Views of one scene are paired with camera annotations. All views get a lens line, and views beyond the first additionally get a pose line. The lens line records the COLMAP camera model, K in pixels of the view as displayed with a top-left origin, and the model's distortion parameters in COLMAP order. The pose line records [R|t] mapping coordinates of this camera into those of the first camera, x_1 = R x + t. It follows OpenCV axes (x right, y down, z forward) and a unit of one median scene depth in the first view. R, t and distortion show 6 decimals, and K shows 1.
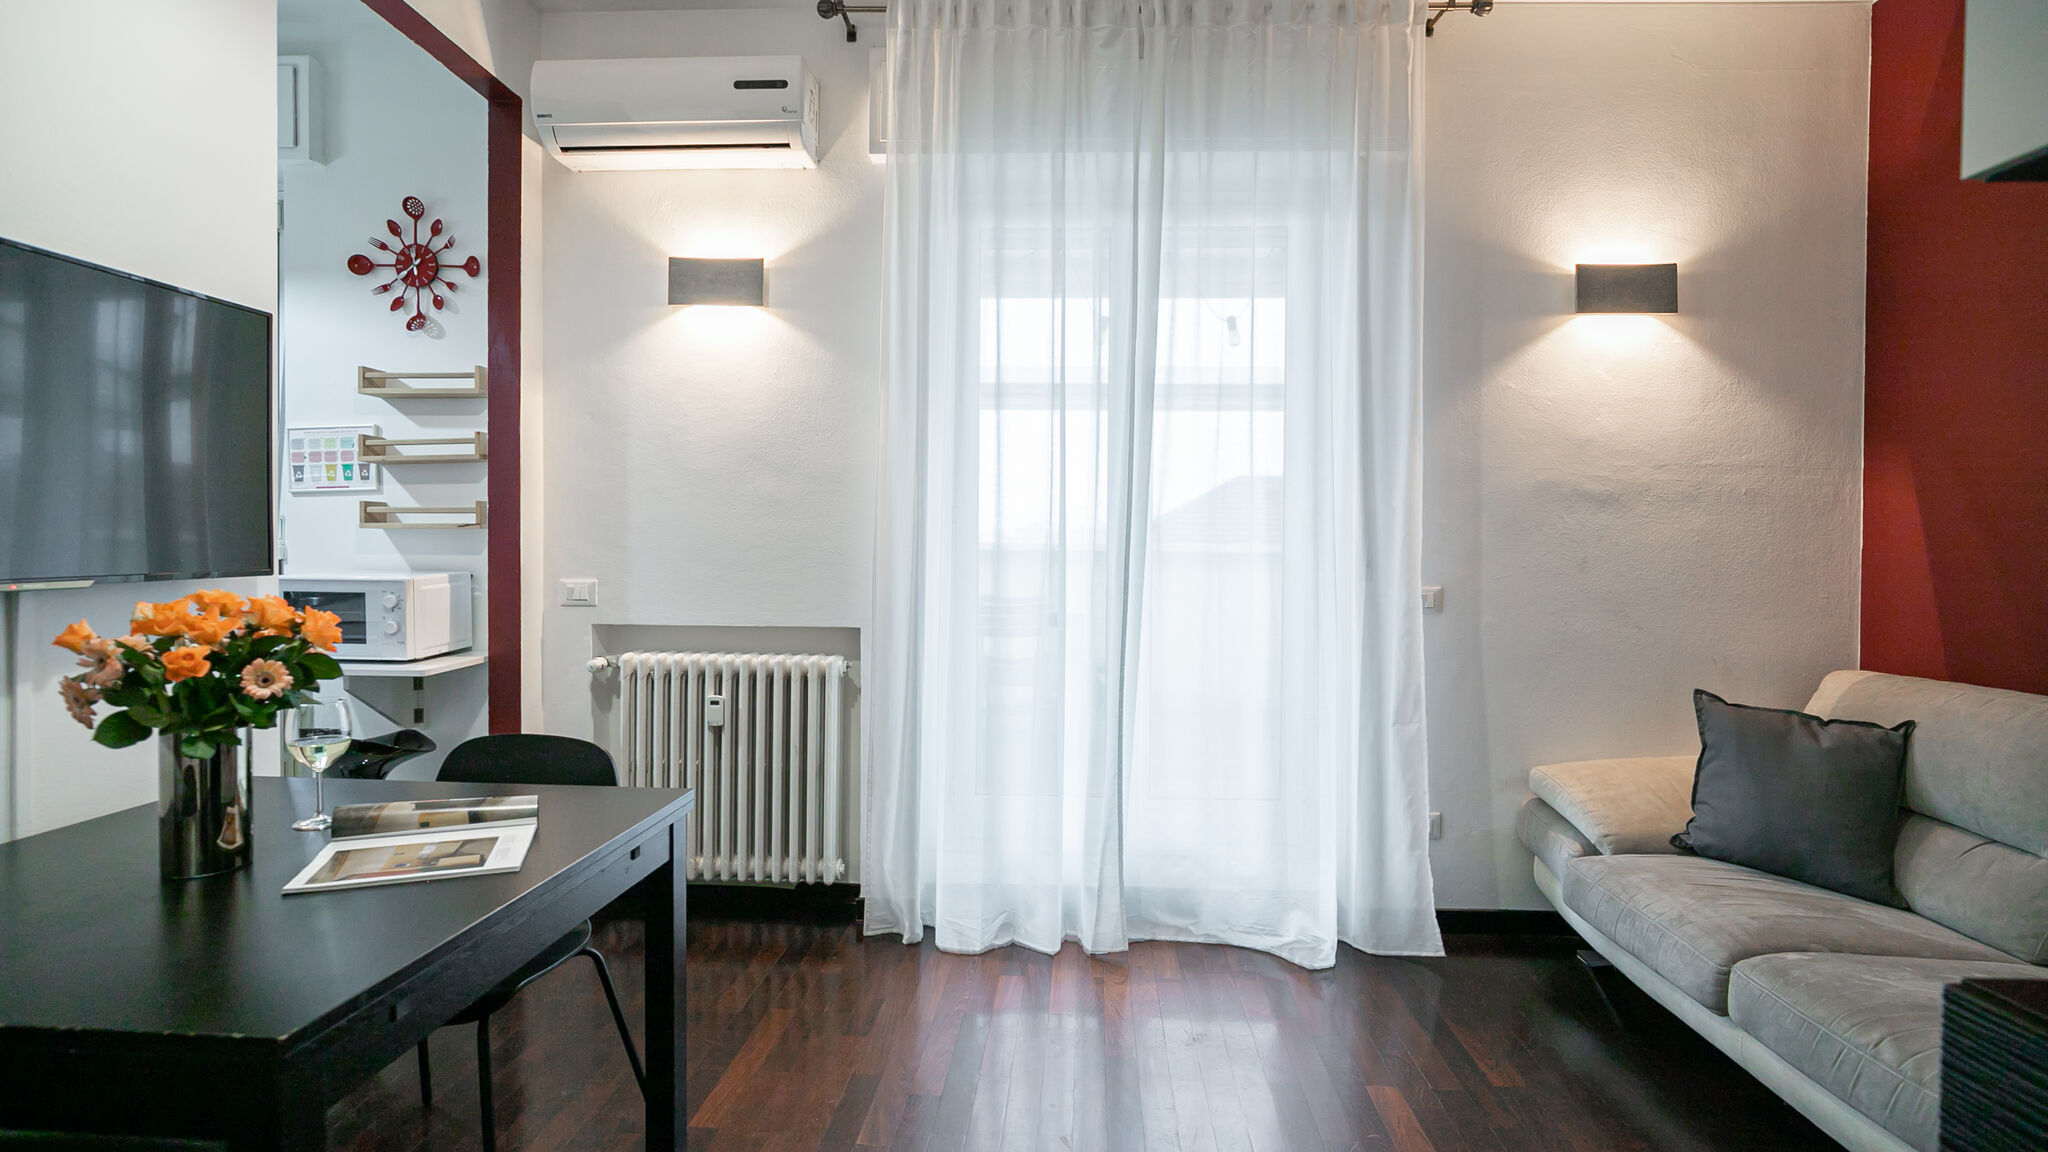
lens RADIAL K [[961.8, 0, 1028.6], [0, 961.8, 550.6], [0, 0, 1]] dist [-0.003455, -0.000233]
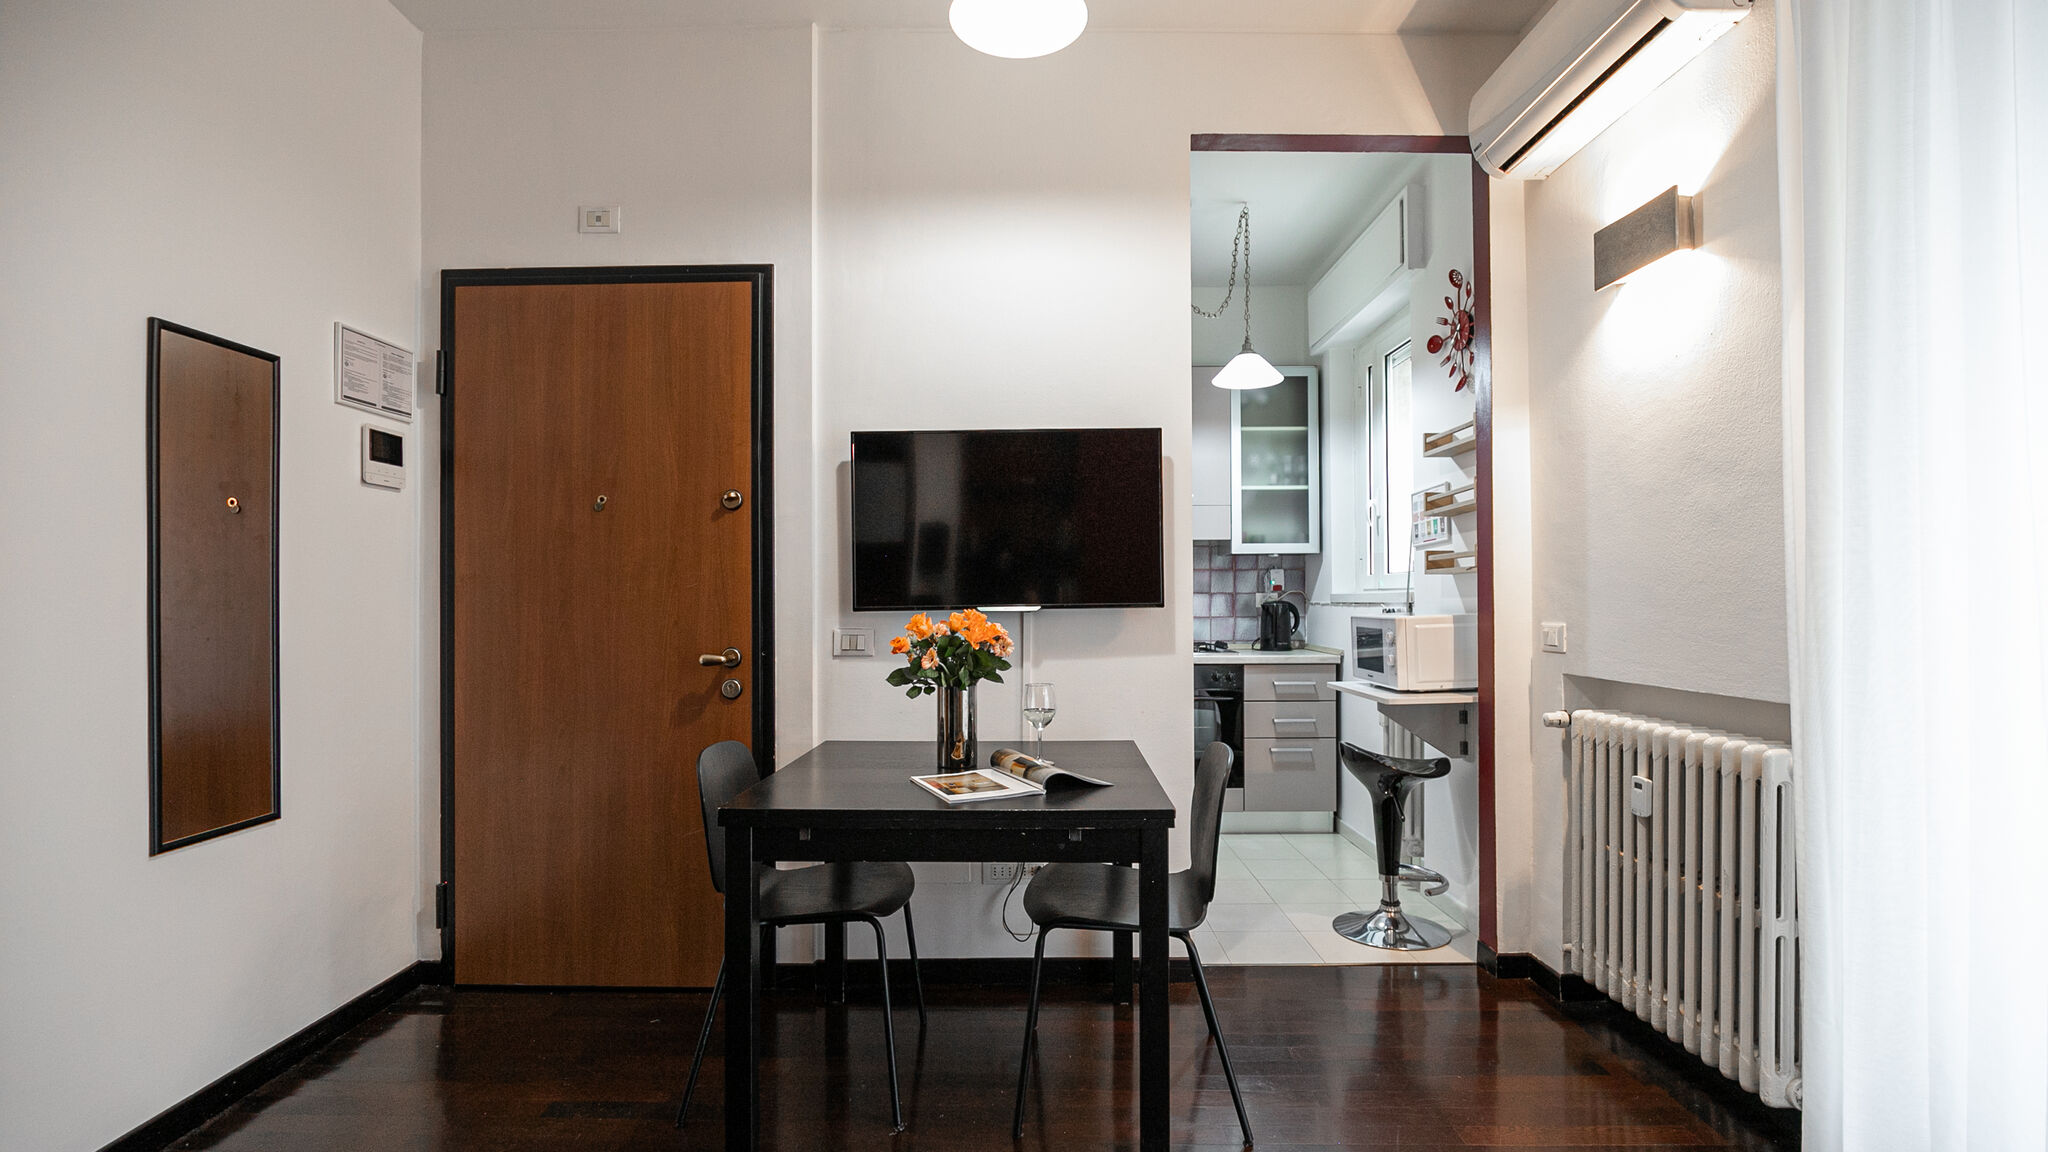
lens RADIAL K [[954.6, 0, 1024.0], [0, 954.6, 576.0], [0, 0, 1]] dist [0.001729, 0.000307]
pose [[0.044969, -0.034336, -0.998398, 0.419541], [-0.003329, 0.999398, -0.034520, 0.019194], [0.998983, 0.004876, 0.044828, 0.477919]]
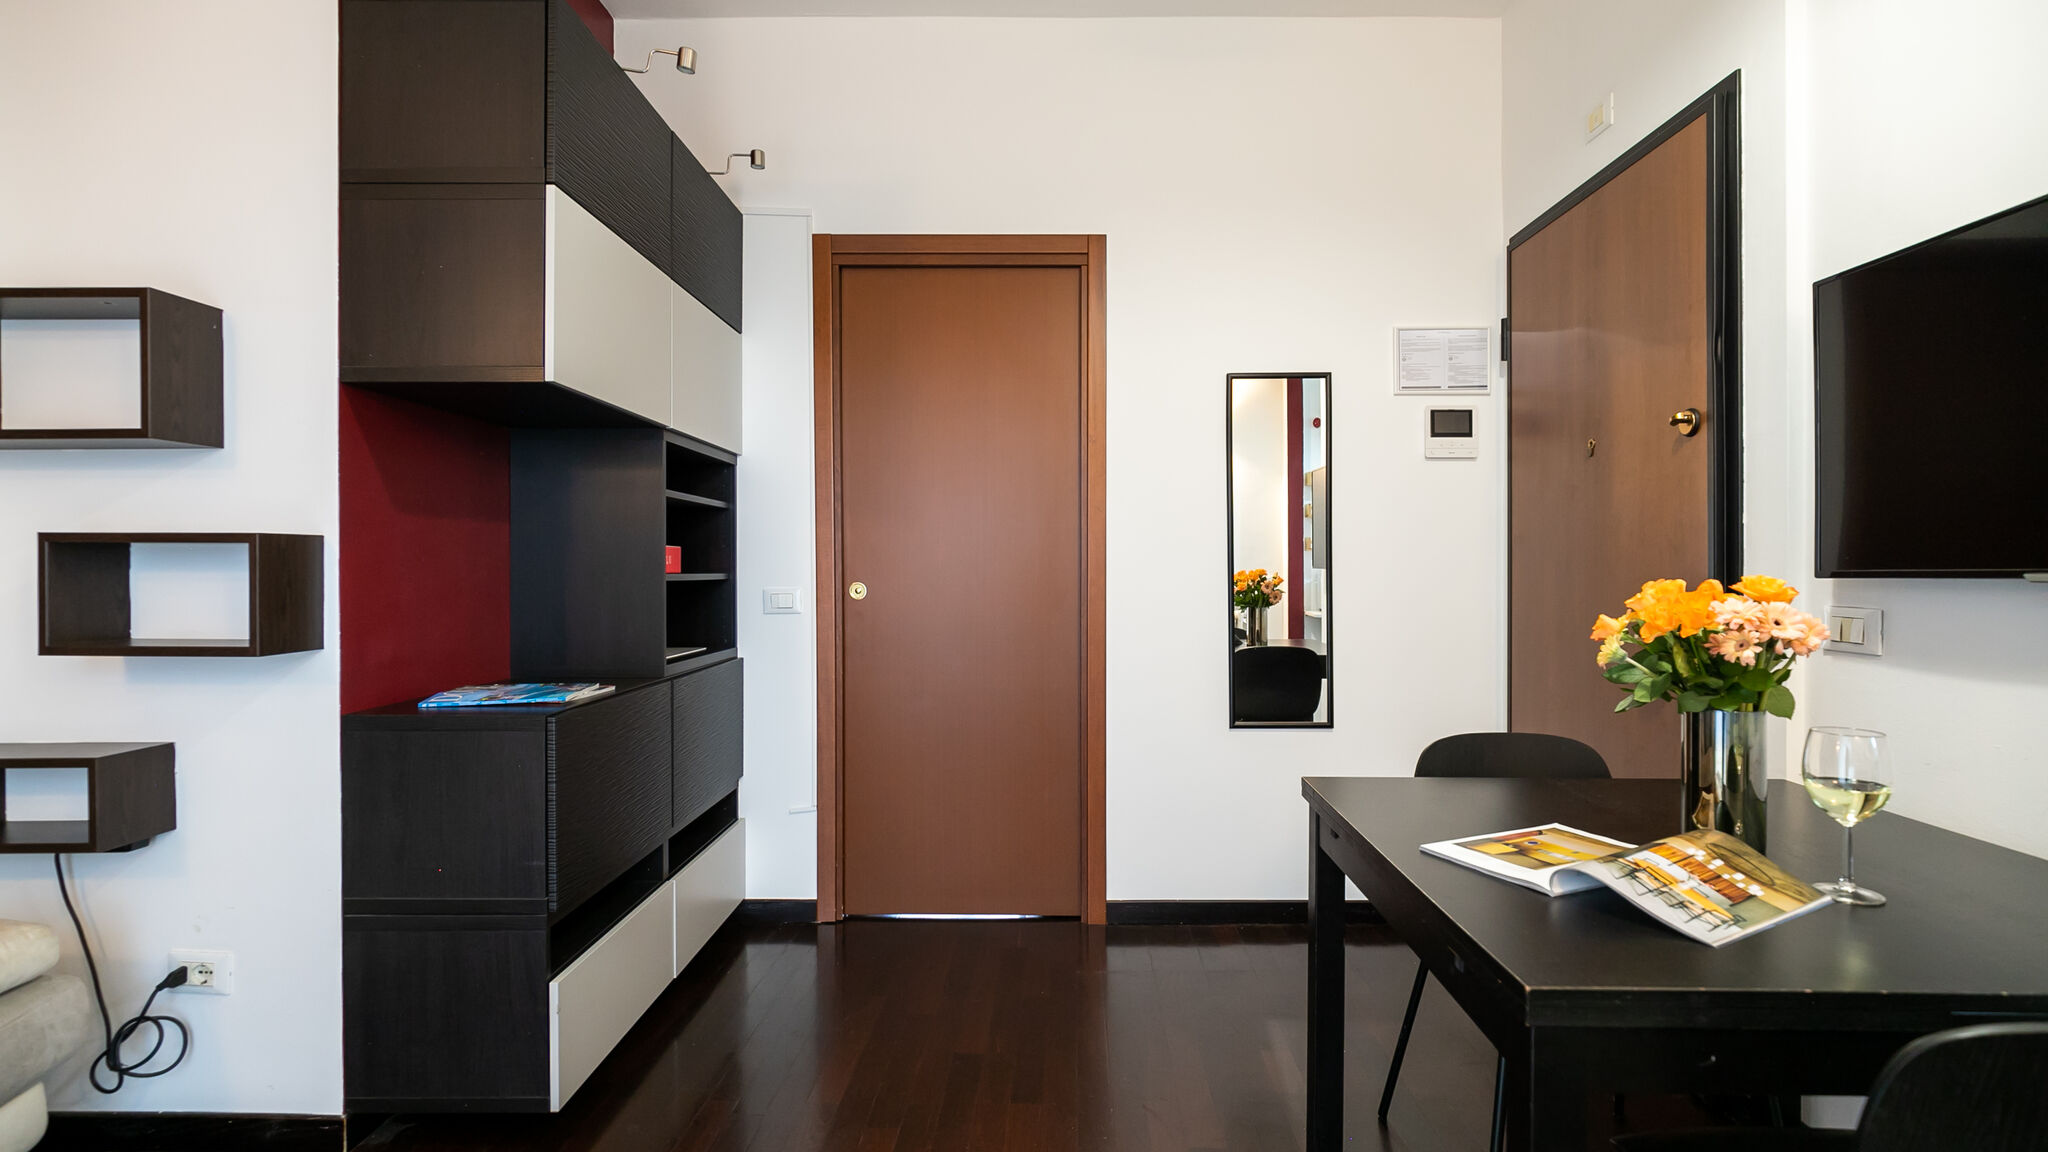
lens RADIAL K [[960.0, 0, 1032.0], [0, 960.0, 561.7], [0, 0, 1]] dist [-0.001113, 0.000326]
pose [[-0.998995, -0.009110, -0.043882, -0.050661], [-0.009406, 0.999934, 0.006540, 0.011413], [0.043819, 0.006946, -0.999015, 0.929139]]
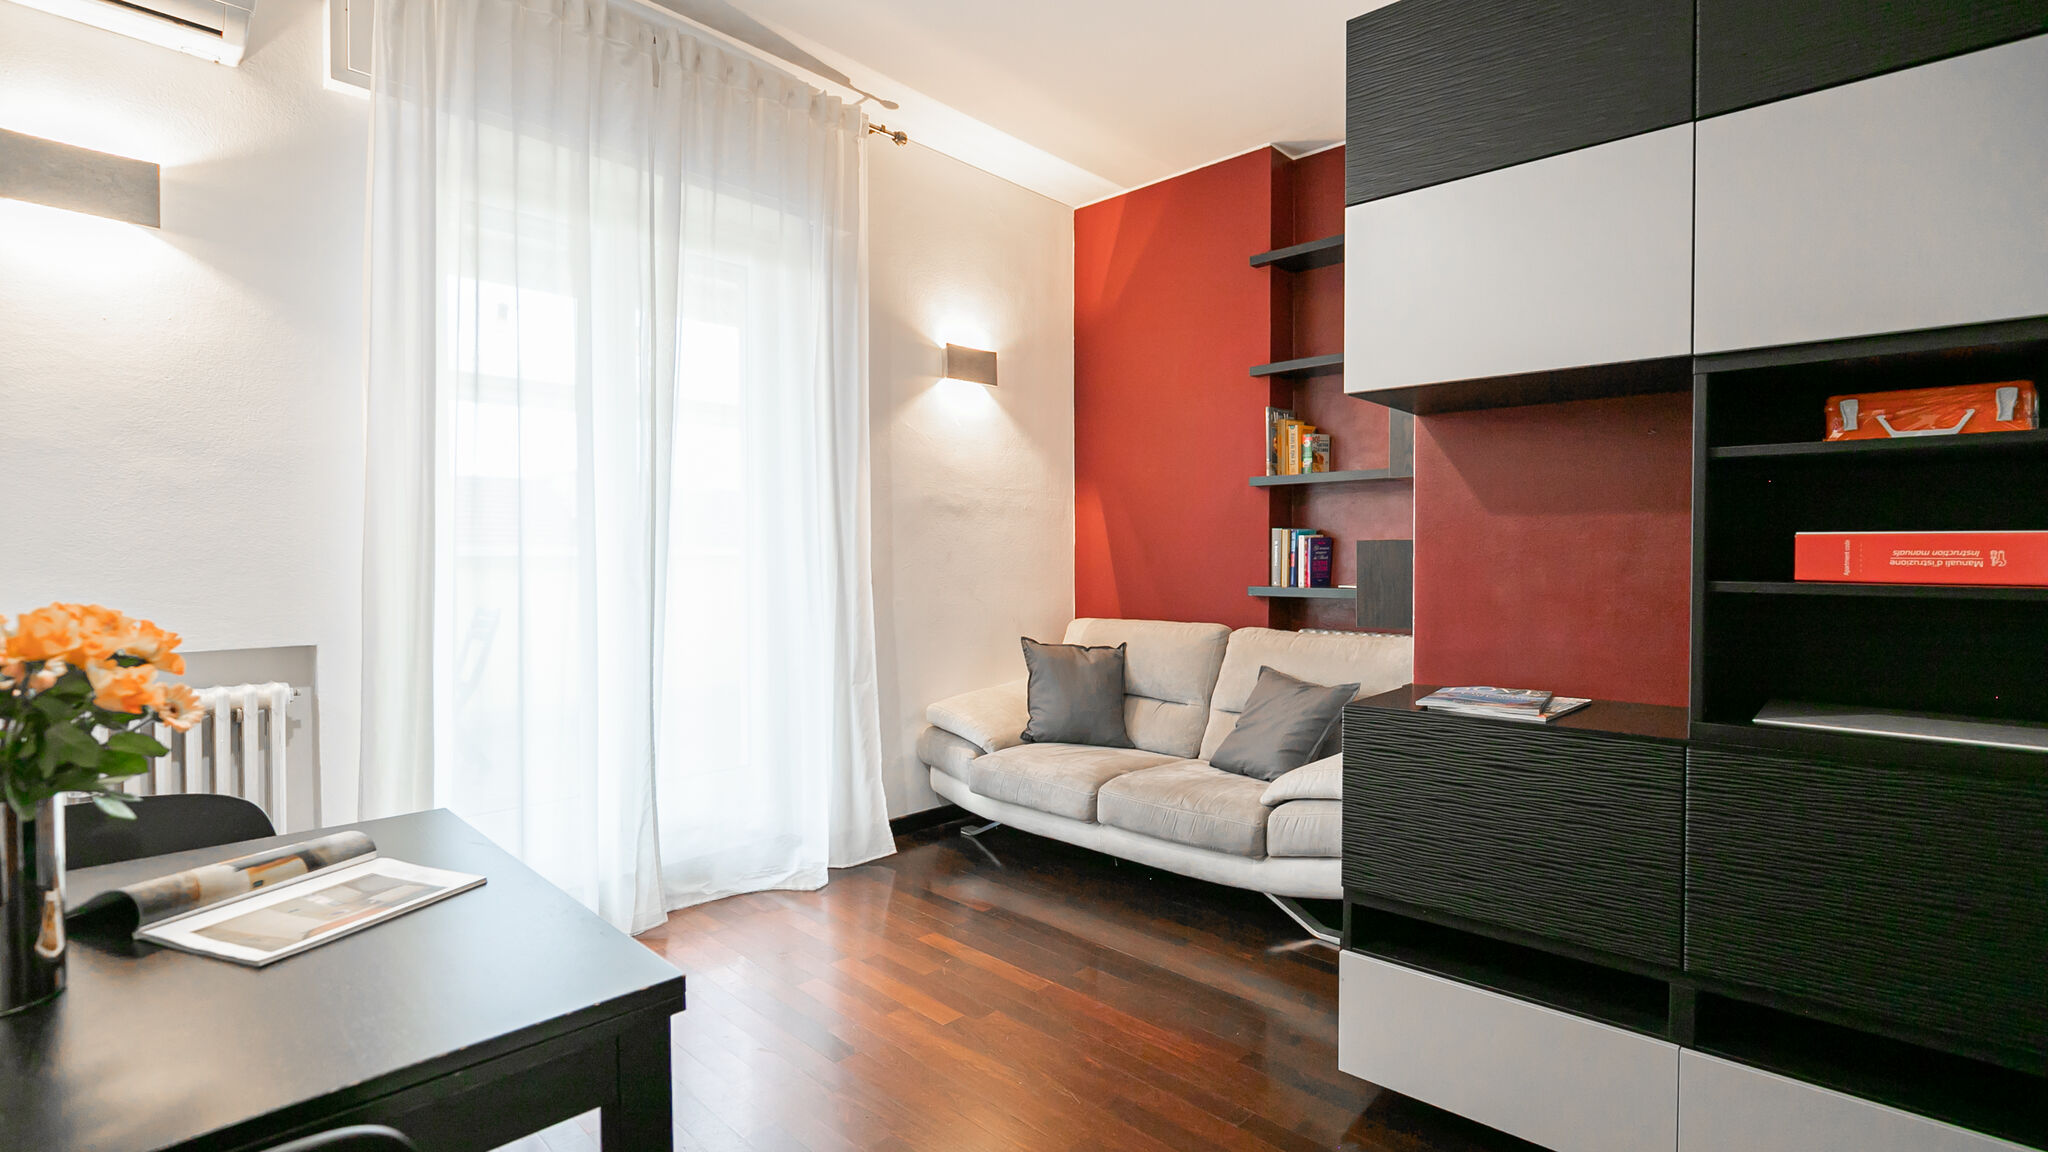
lens RADIAL K [[960.0, 0, 1032.0], [0, 960.0, 561.7], [0, 0, 1]] dist [-0.001113, 0.000326]
pose [[0.652720, -0.017239, 0.757403, -0.407016], [0.013931, 0.999845, 0.010751, 0.008217], [-0.757471, 0.003534, 0.652859, -0.007384]]
